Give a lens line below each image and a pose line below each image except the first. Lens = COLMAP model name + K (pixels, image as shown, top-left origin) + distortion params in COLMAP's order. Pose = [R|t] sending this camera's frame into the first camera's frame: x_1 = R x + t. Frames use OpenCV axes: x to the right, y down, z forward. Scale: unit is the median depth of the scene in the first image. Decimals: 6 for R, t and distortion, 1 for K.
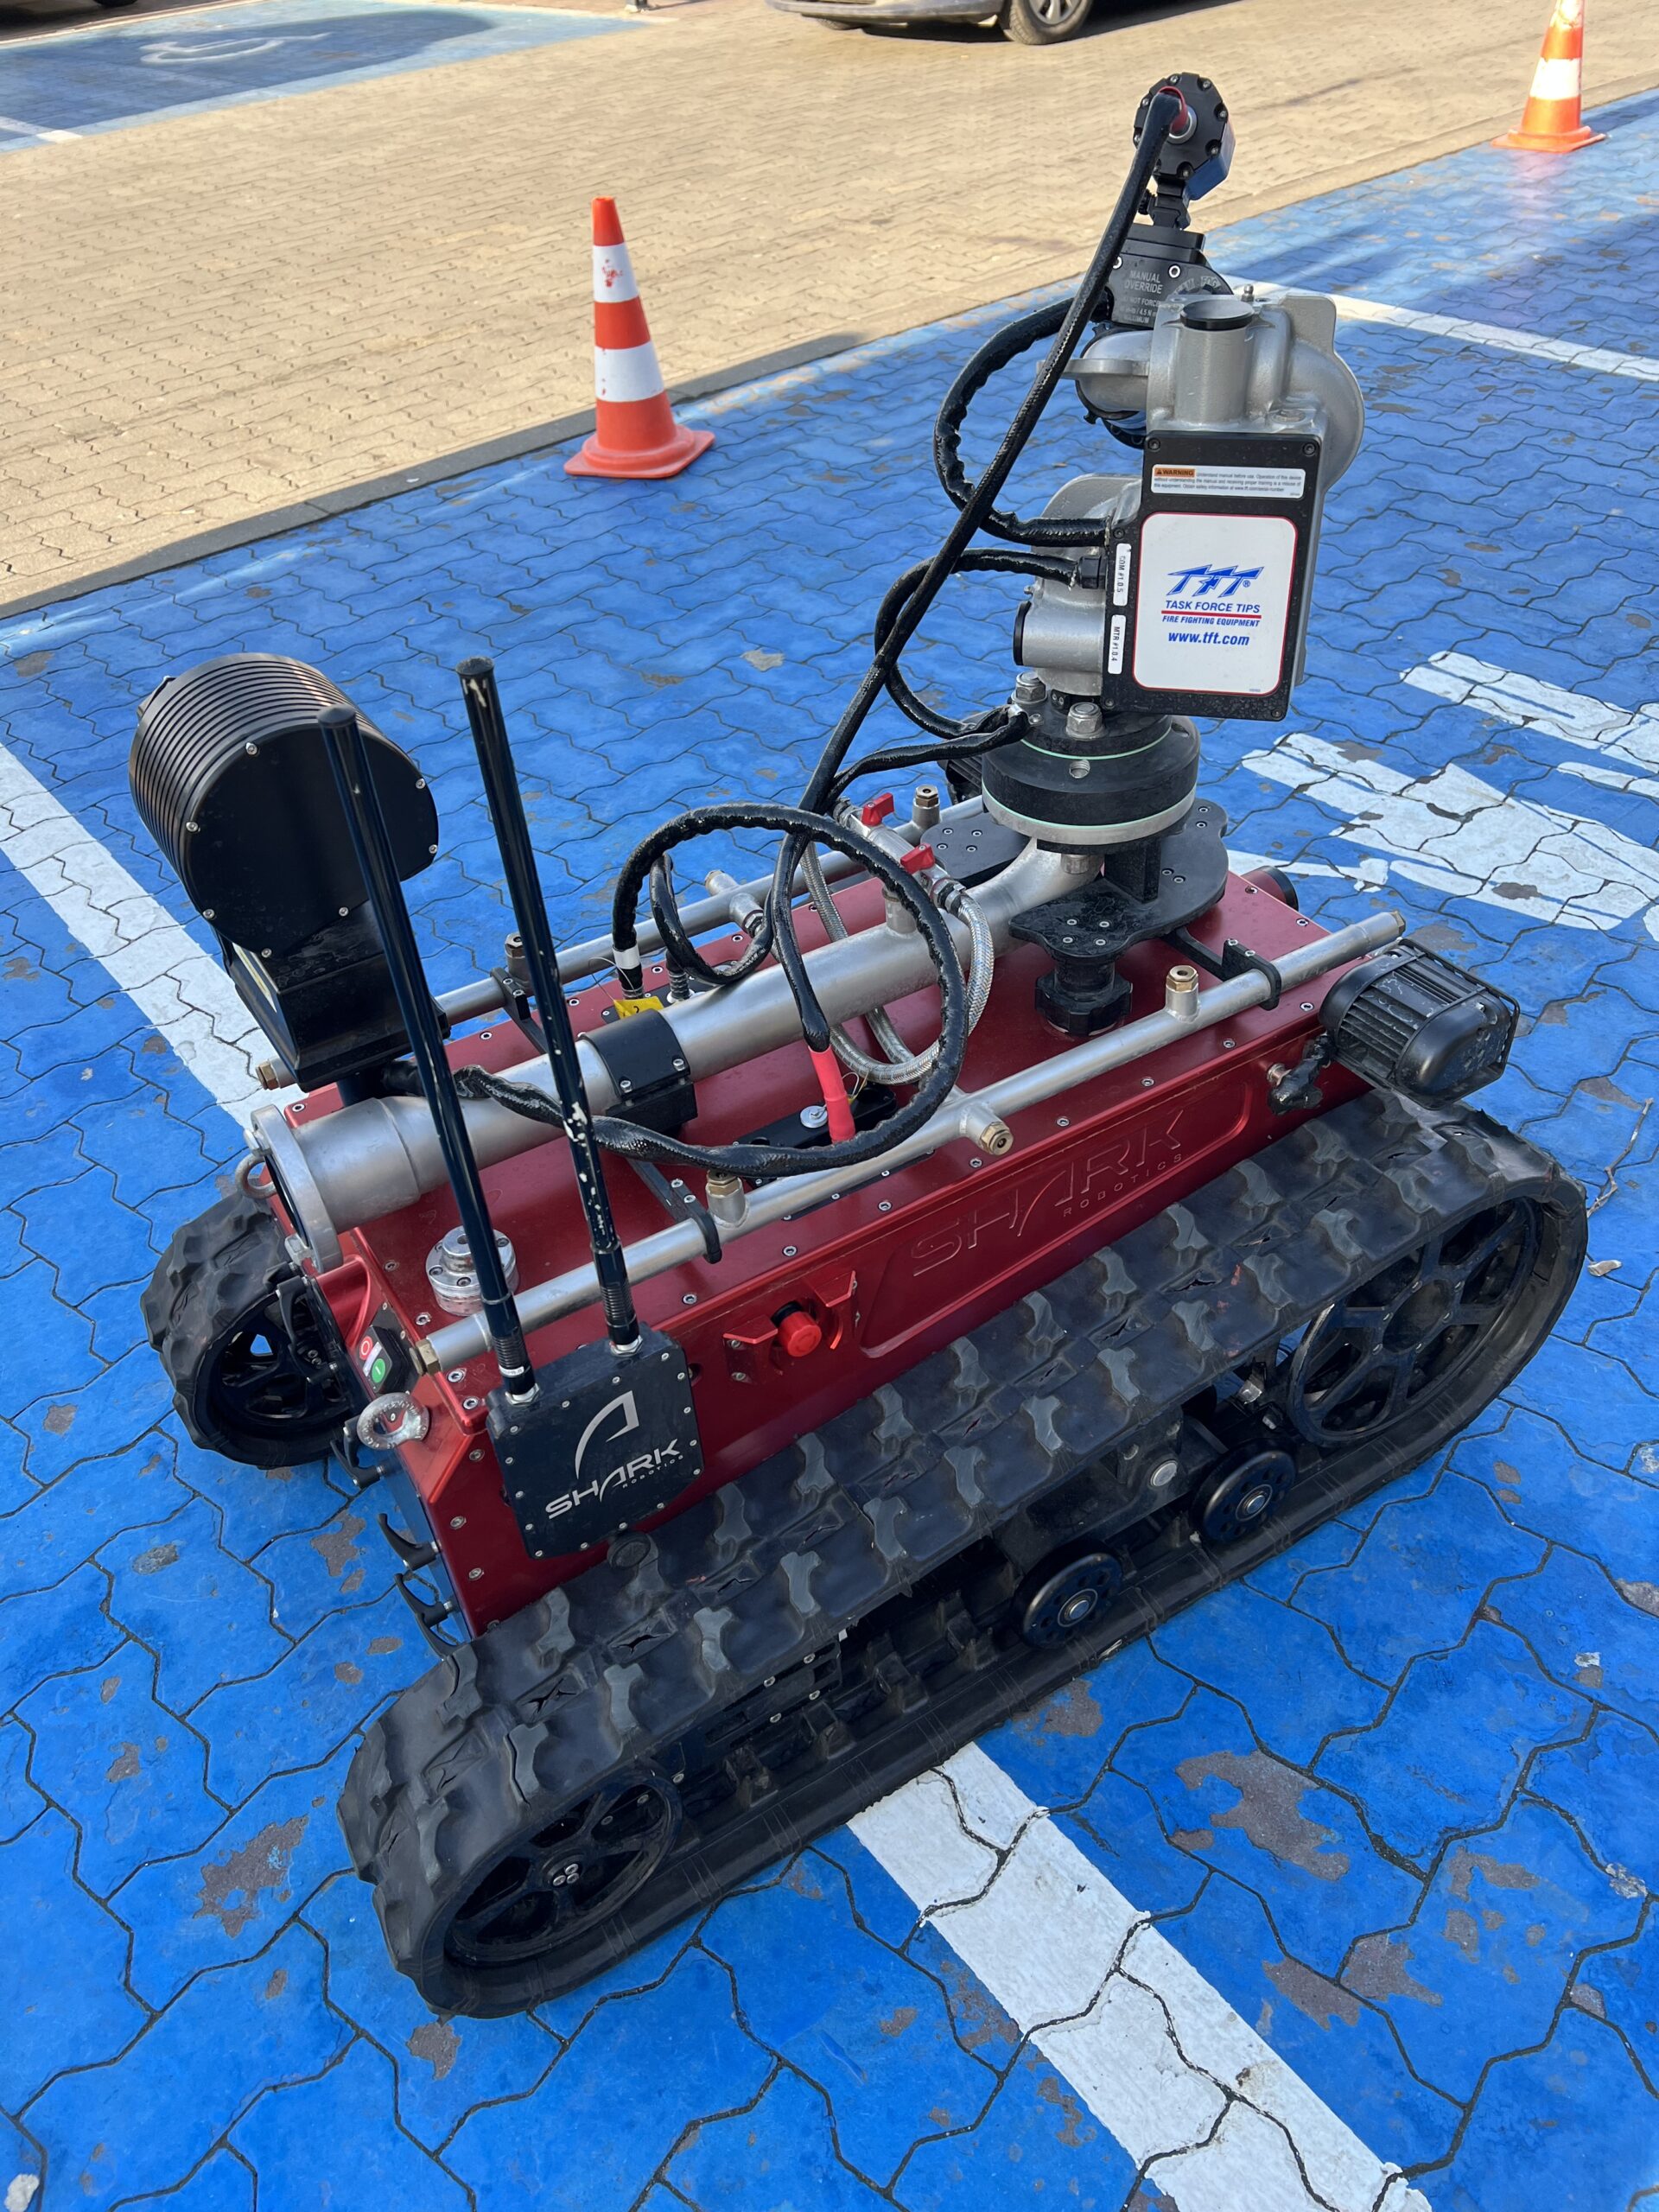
lens RADIAL K [[1715.9, 0, 829.5], [0, 1715.9, 1106.0], [0, 0, 1]] dist [0.006725, -0.022847]
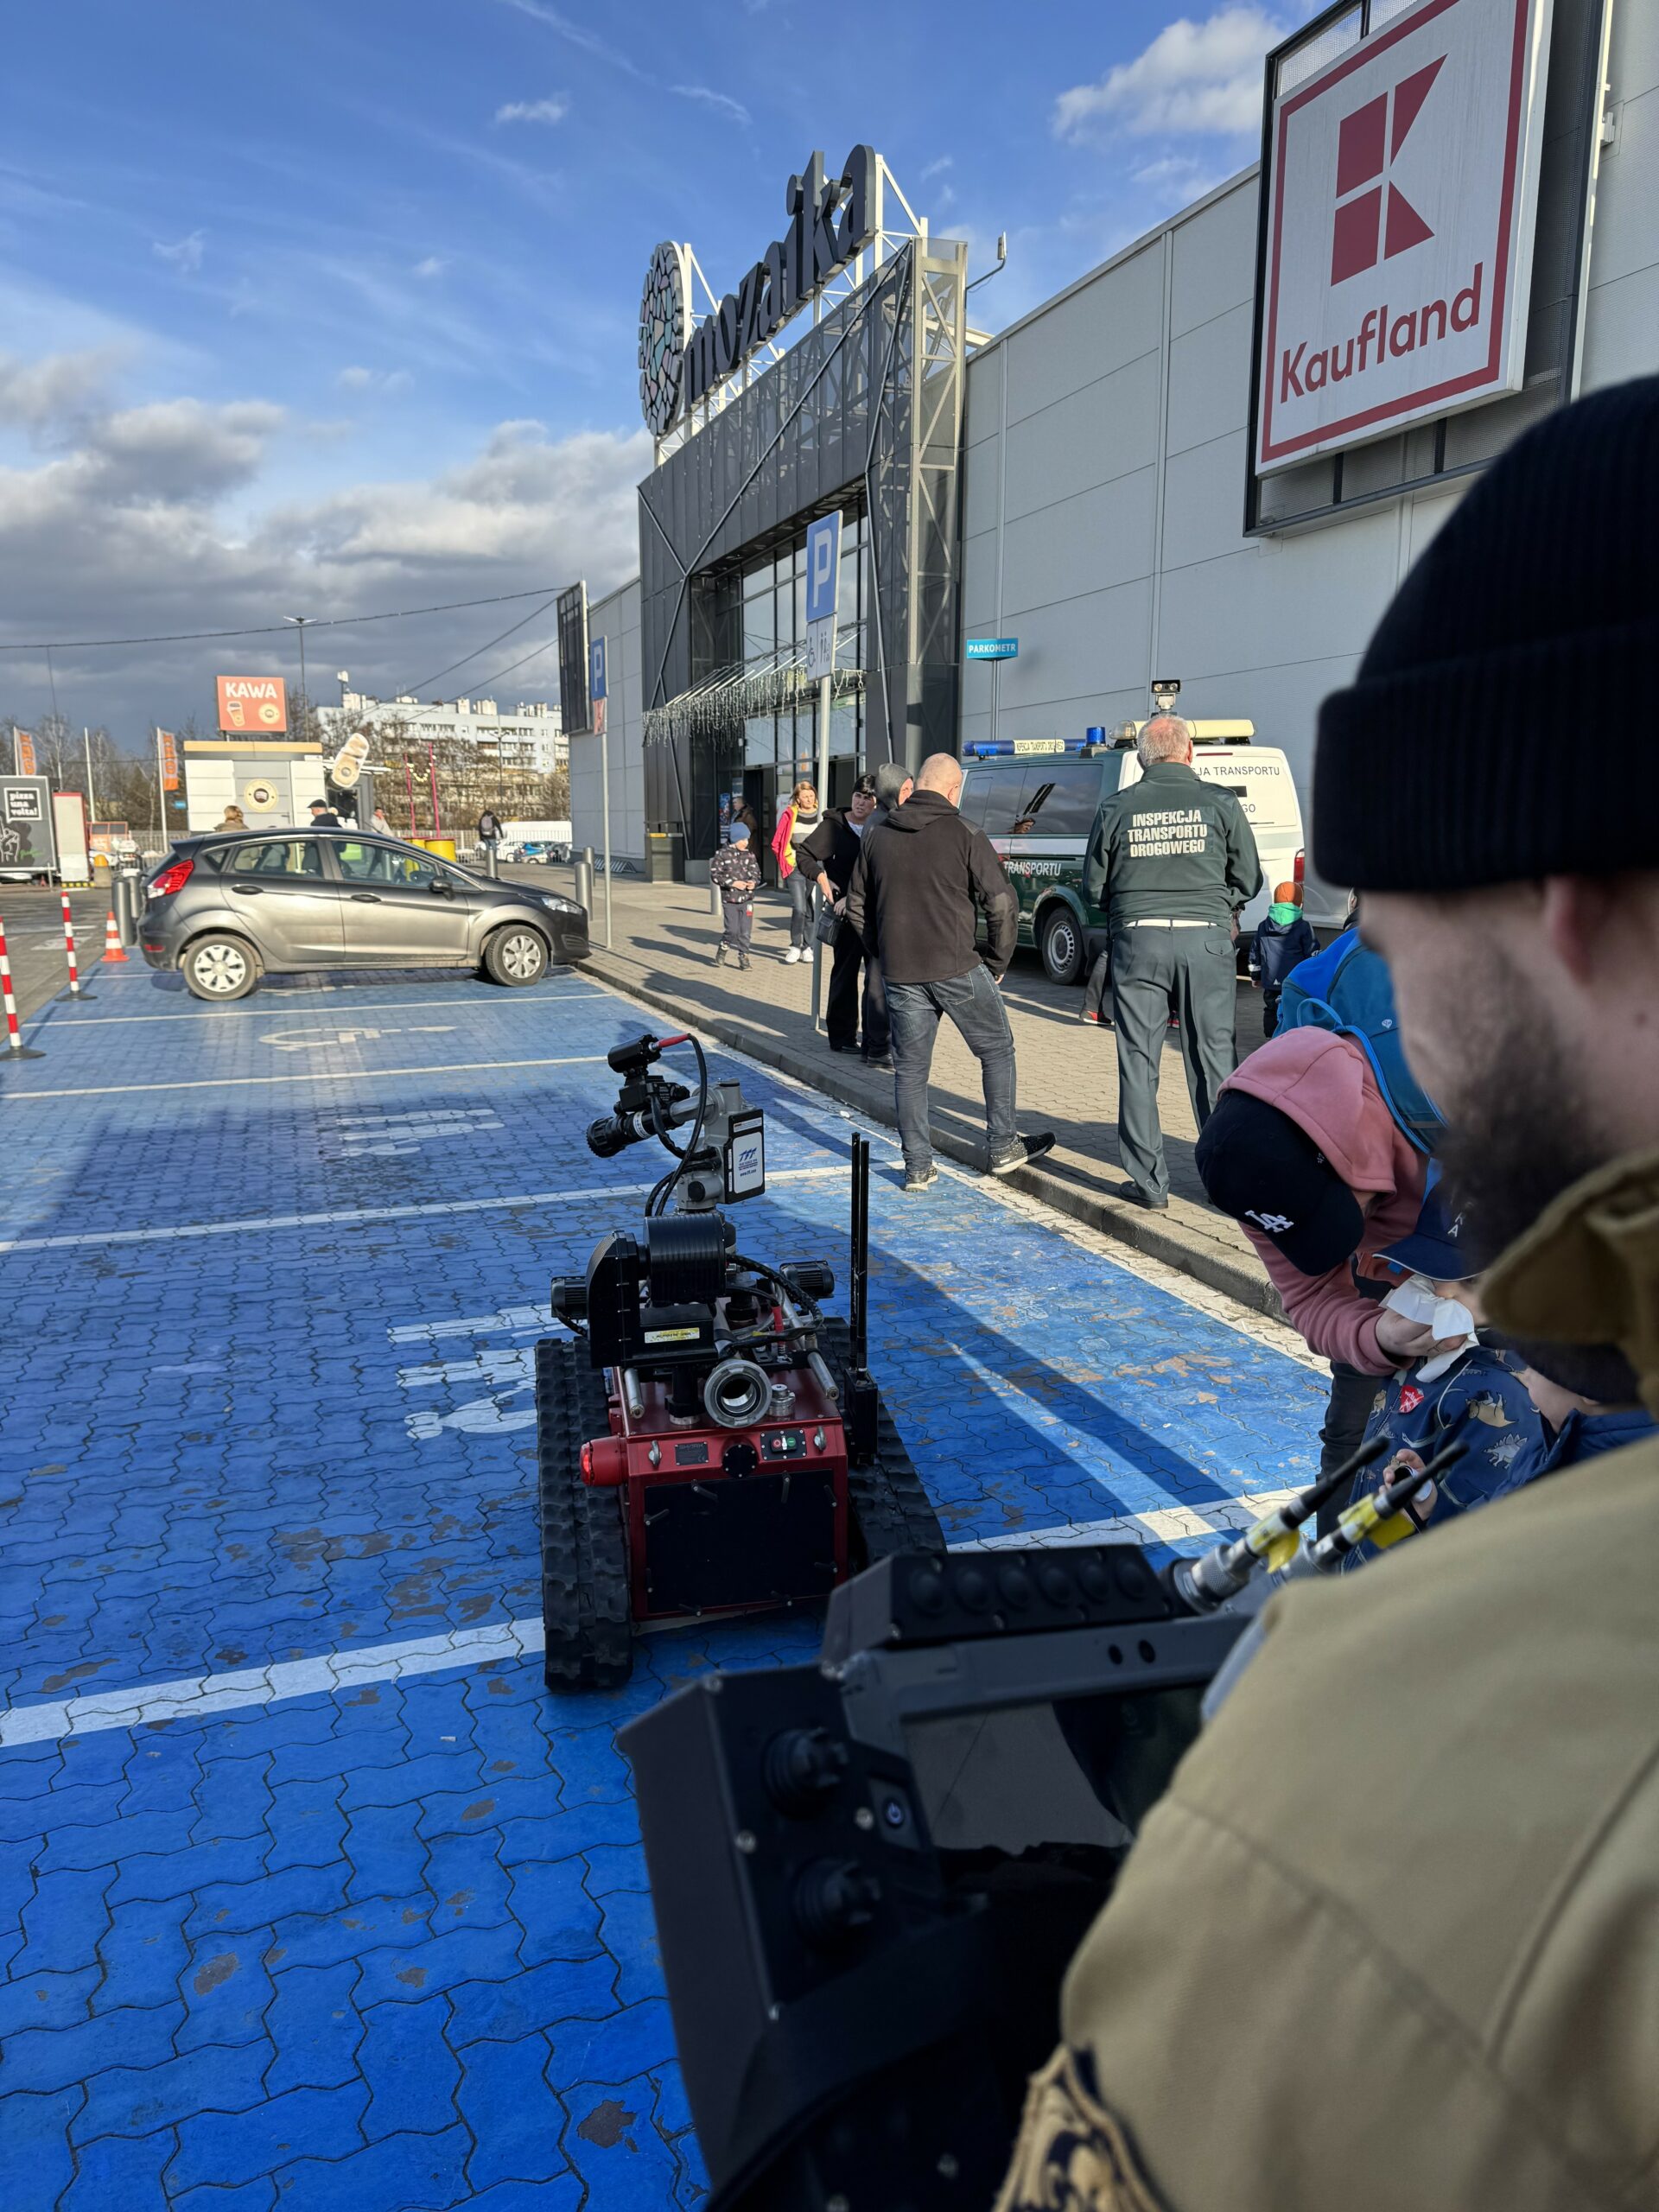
lens RADIAL K [[1553.7, 0, 825.4], [0, 1553.7, 1041.7], [0, 0, 1]] dist [0.107177, -0.226871]
pose [[0.333263, -0.062489, 0.940761, -1.225805], [0.584986, 0.796222, -0.154342, 0.031244], [-0.739410, 0.601769, 0.301907, -0.060565]]
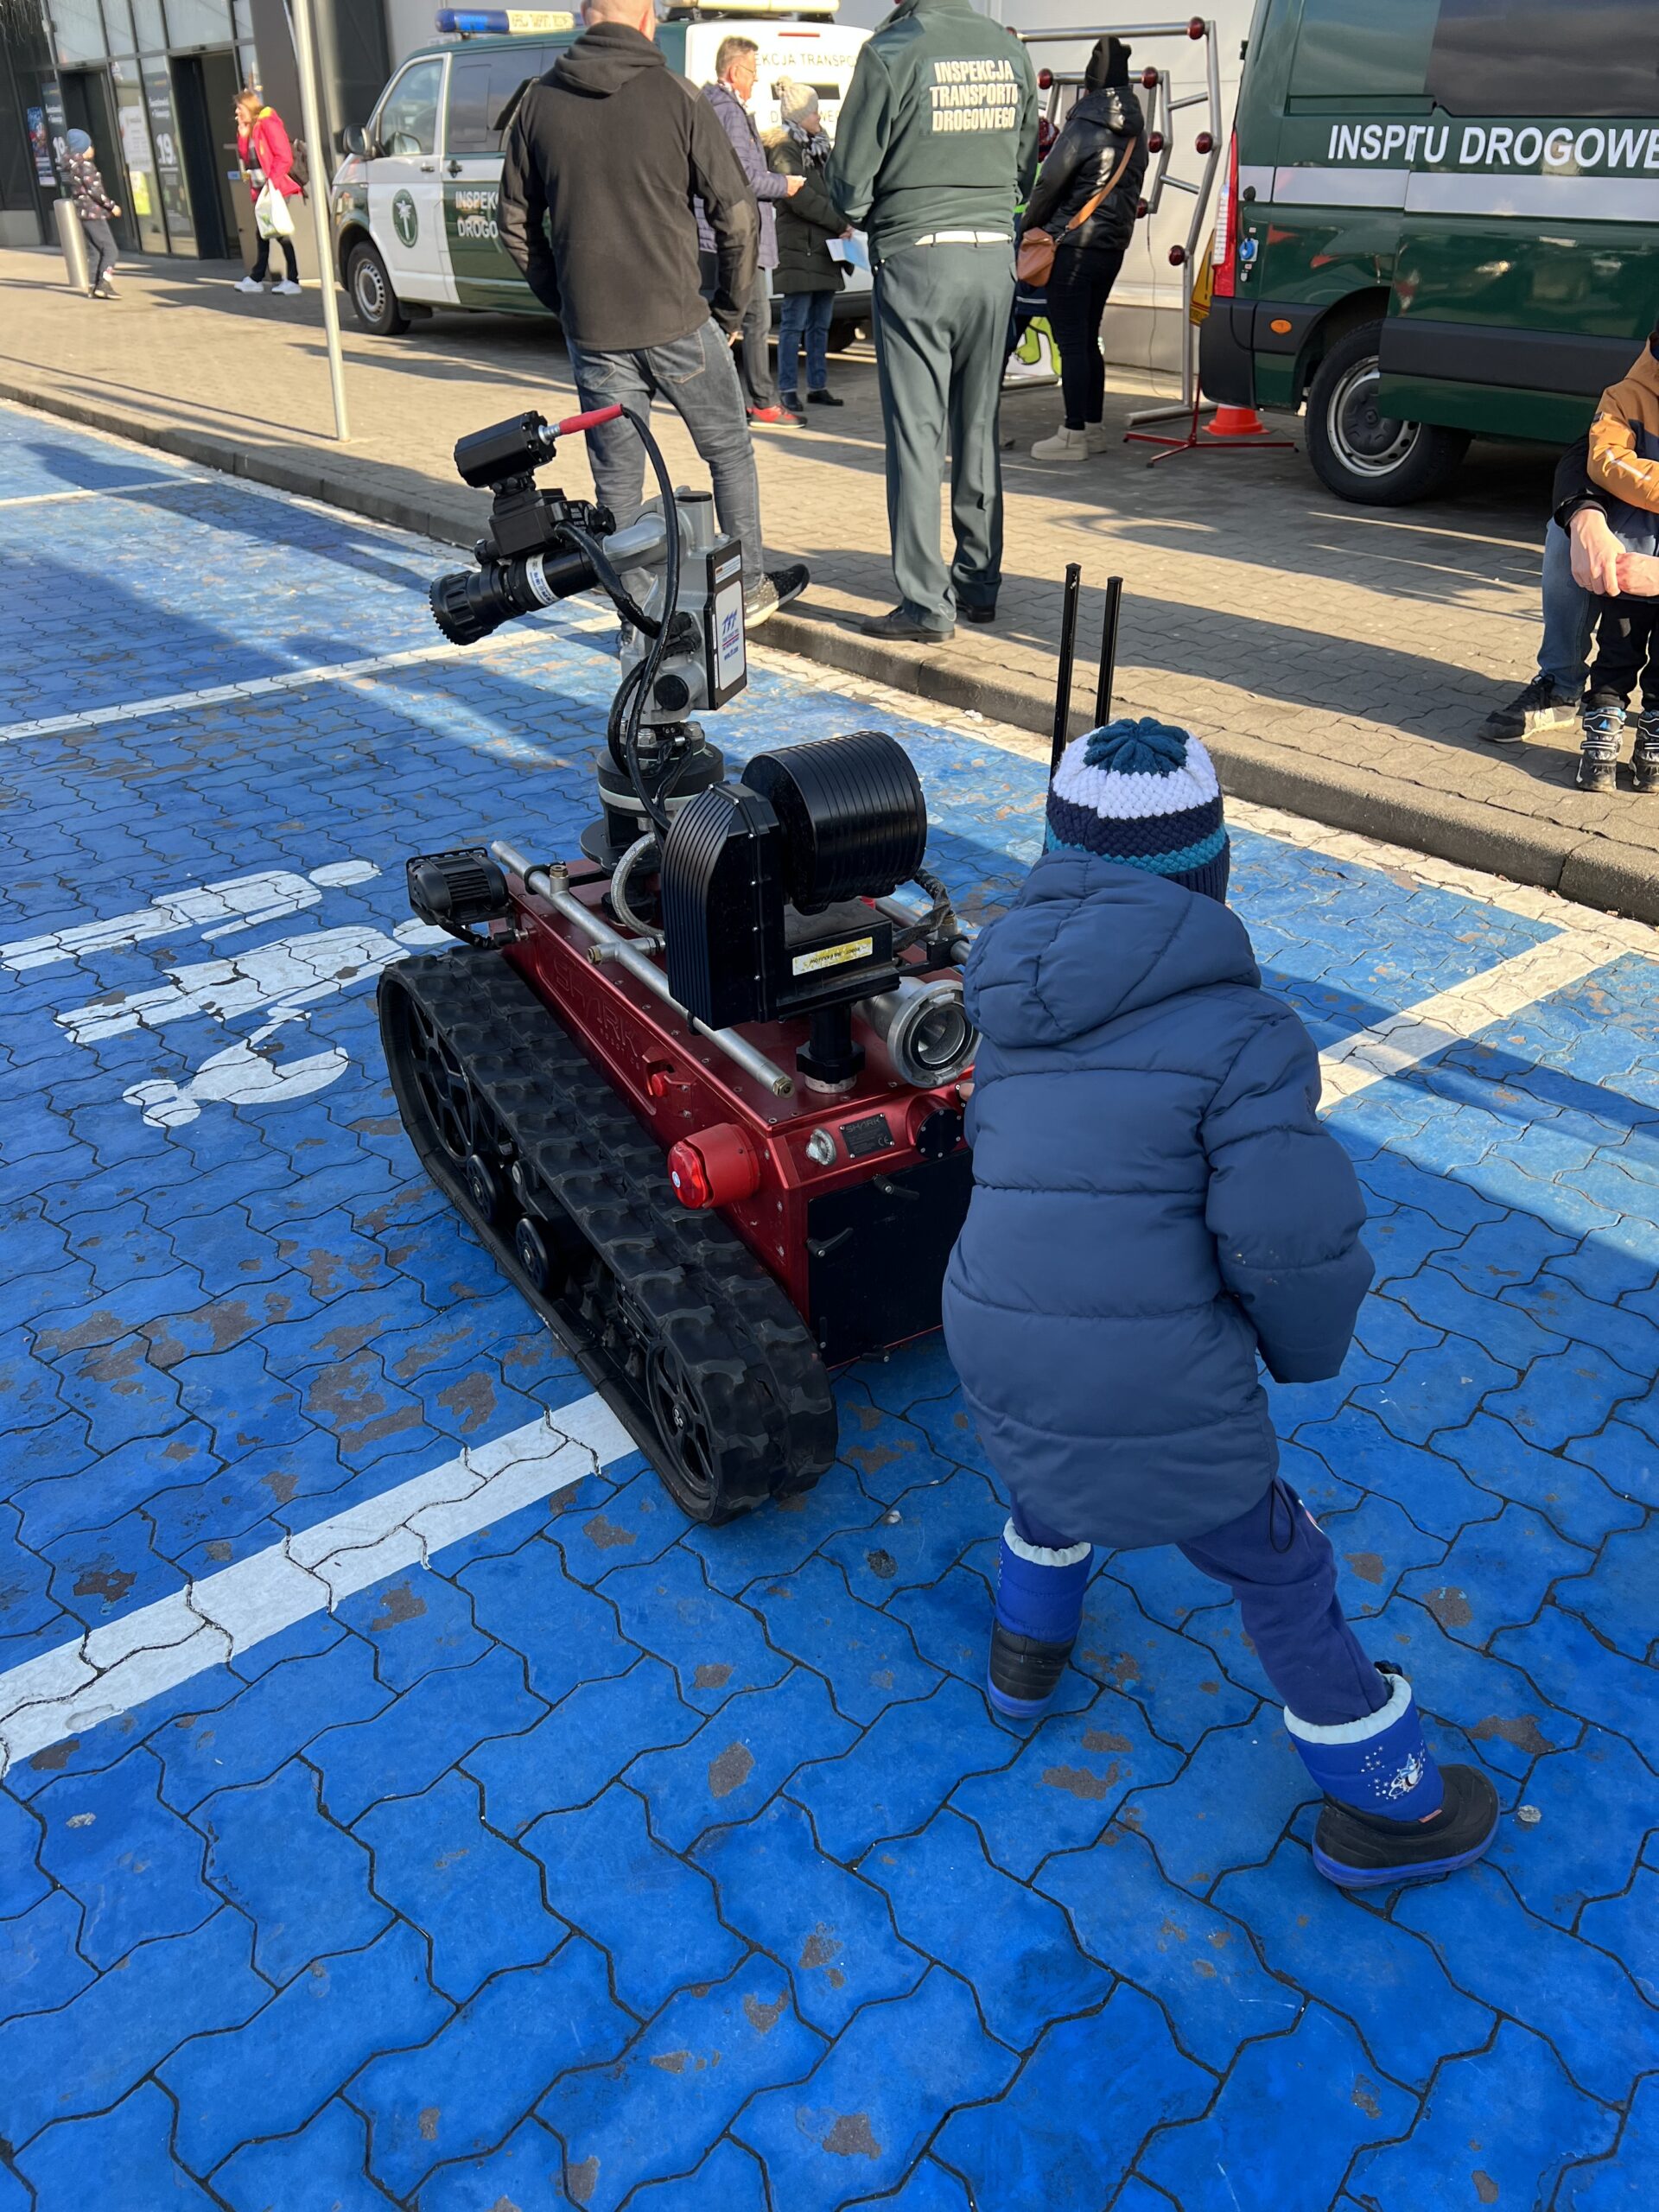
lens RADIAL K [[1715.9, 0, 829.5], [0, 1715.9, 1106.0], [0, 0, 1]] dist [0.006725, -0.022847]
pose [[-0.007942, -0.415161, 0.909713, -0.874255], [0.635558, 0.700258, 0.325121, -0.238030], [-0.772012, 0.580758, 0.258298, 0.361902]]
